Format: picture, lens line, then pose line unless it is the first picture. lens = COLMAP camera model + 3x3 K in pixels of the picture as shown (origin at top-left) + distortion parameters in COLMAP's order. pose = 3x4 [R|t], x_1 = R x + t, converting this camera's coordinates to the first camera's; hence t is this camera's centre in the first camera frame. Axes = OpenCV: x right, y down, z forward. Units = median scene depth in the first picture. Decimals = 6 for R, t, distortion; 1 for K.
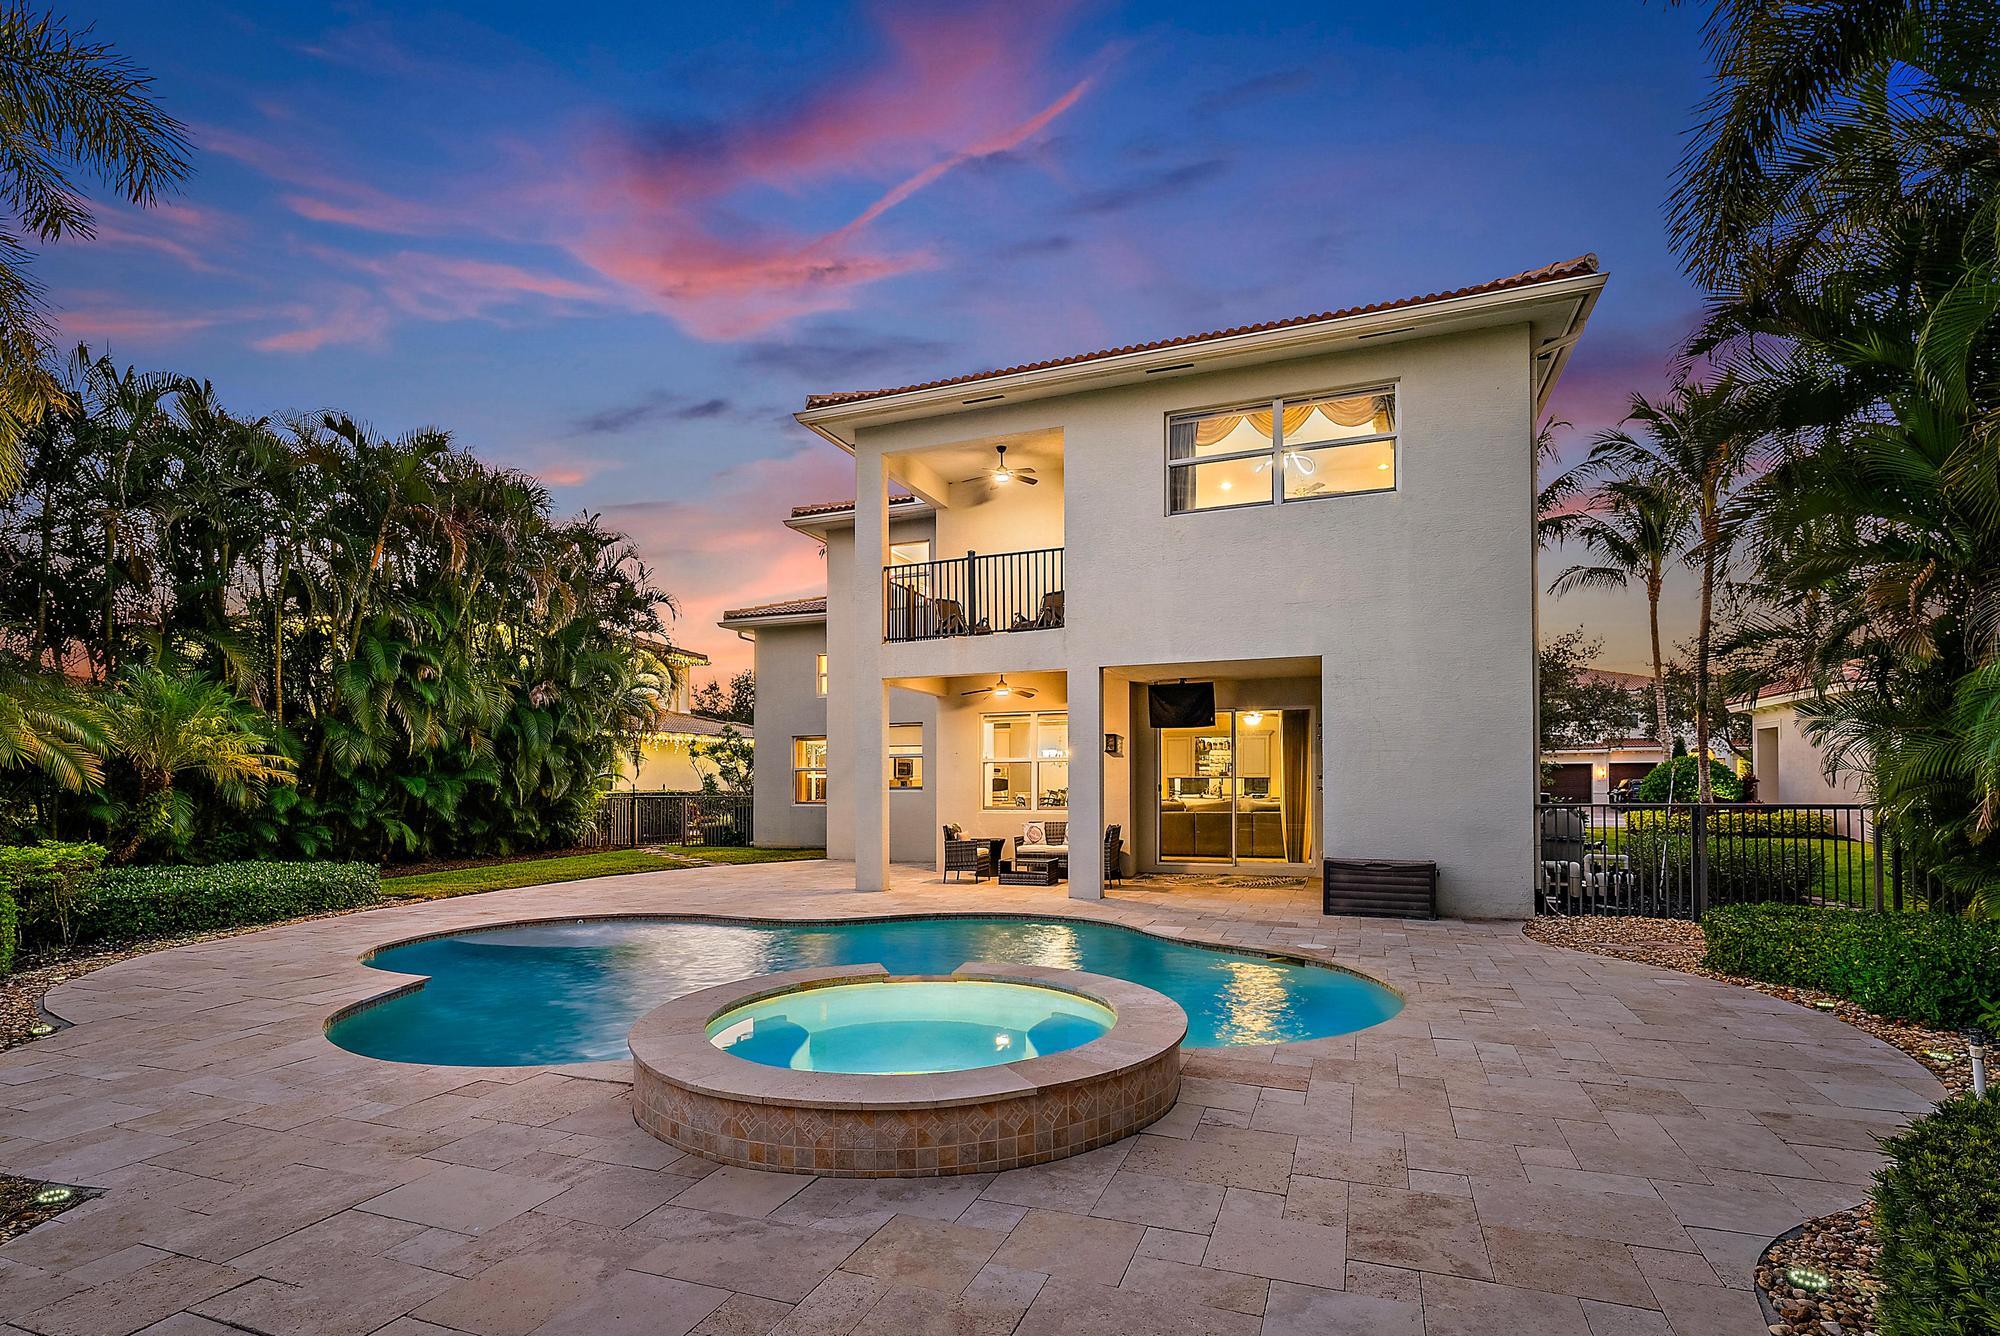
lens RADIAL K [[920.9, 0, 1000.0], [0, 920.9, 668.0], [0, 0, 1]] dist [0.000065, 0.000122]
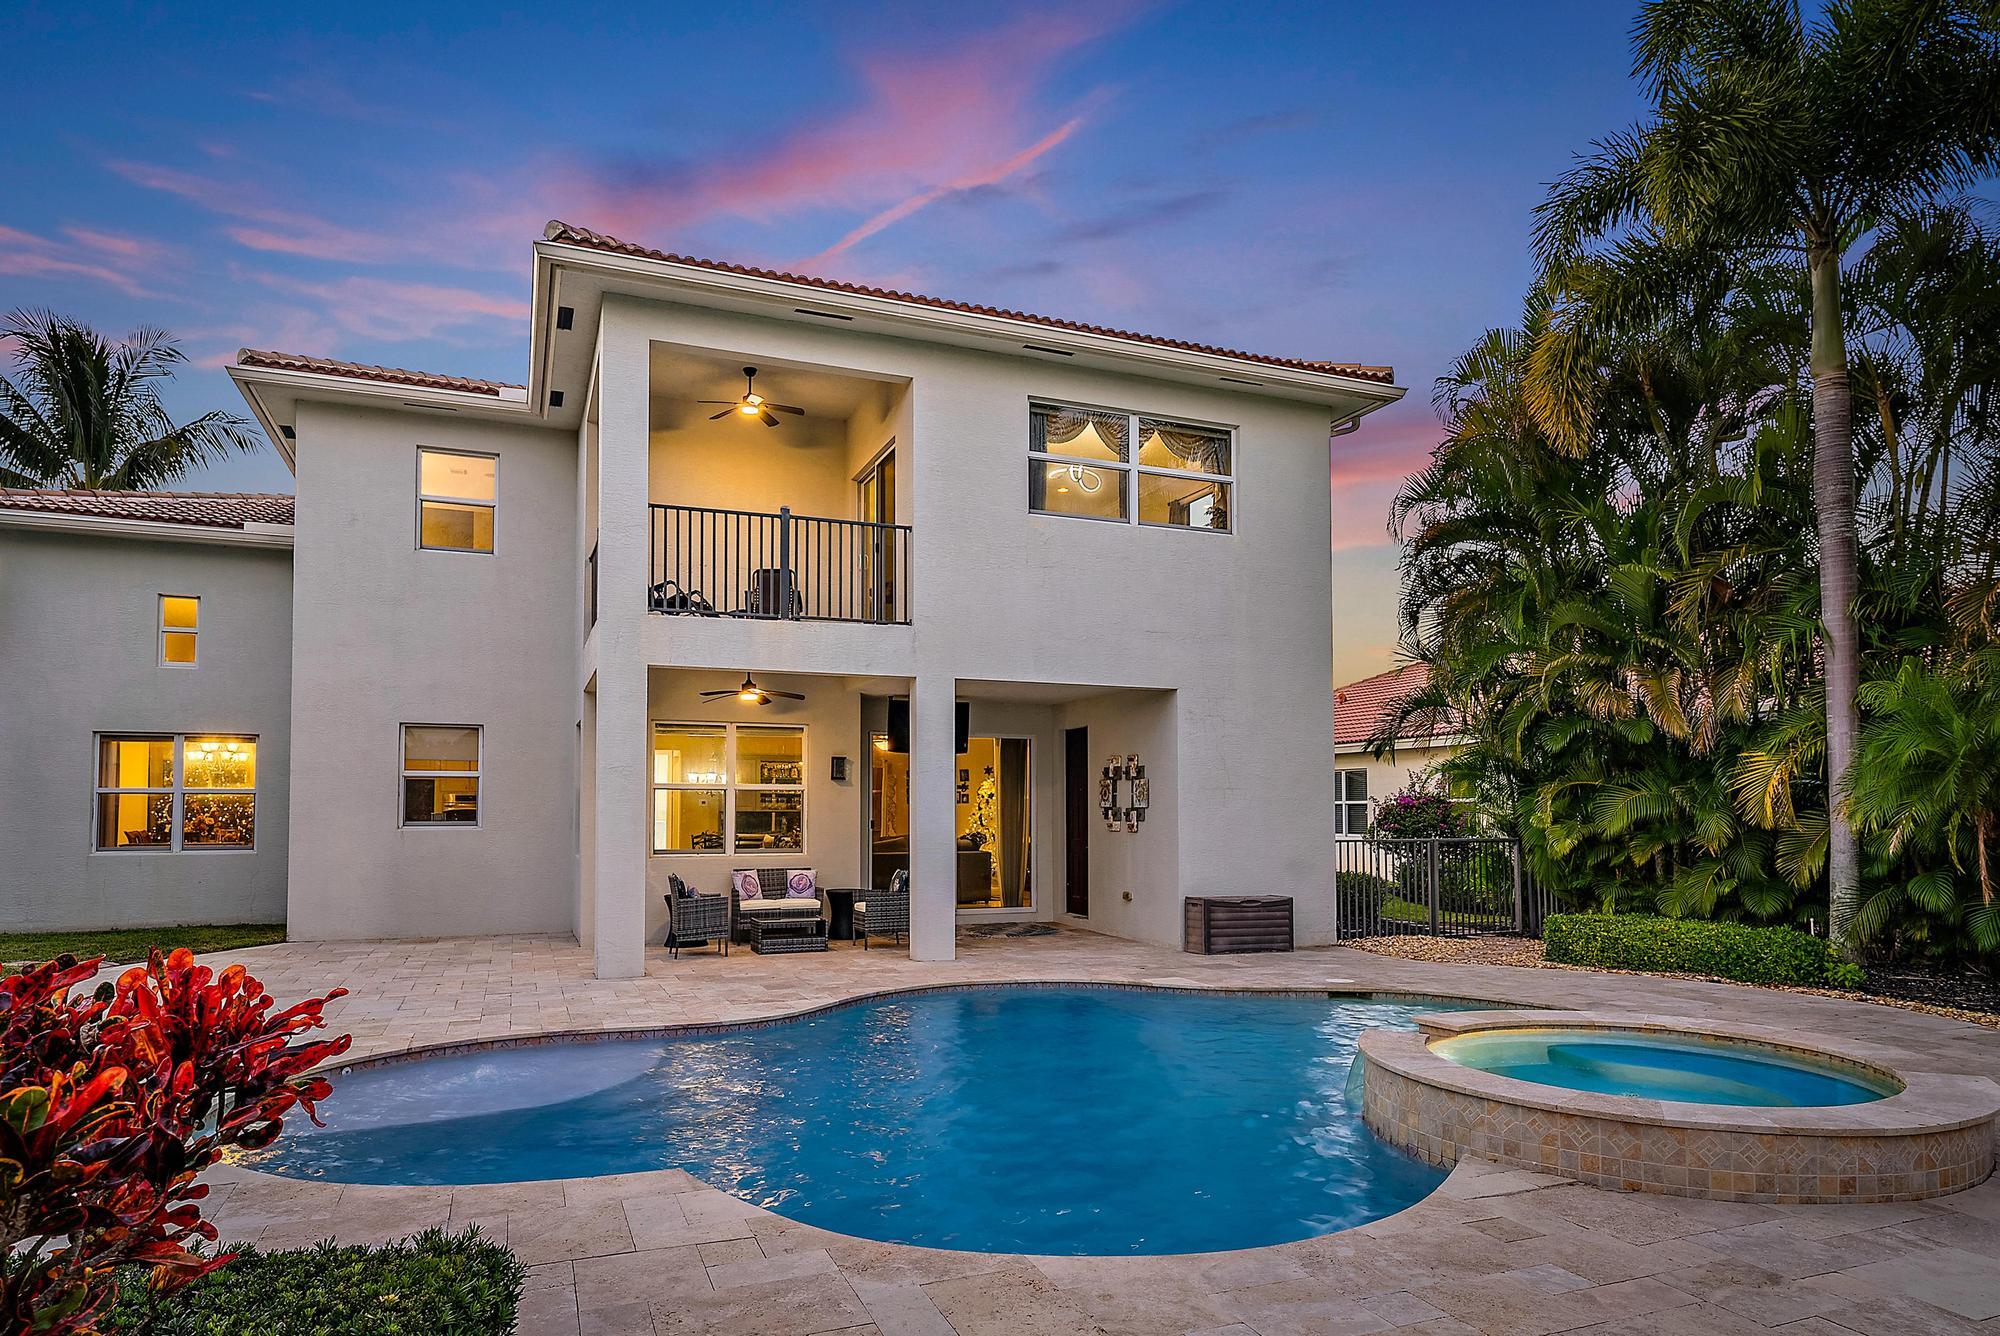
lens RADIAL K [[1137.3, 0, 996.5], [0, 1137.3, 659.4], [0, 0, 1]] dist [0.002870, 0.000456]
pose [[0.743191, 0.097121, 0.661993, -0.536124], [-0.087913, 0.995005, -0.047282, 0.026065], [-0.663279, -0.023058, 0.748017, 0.205960]]
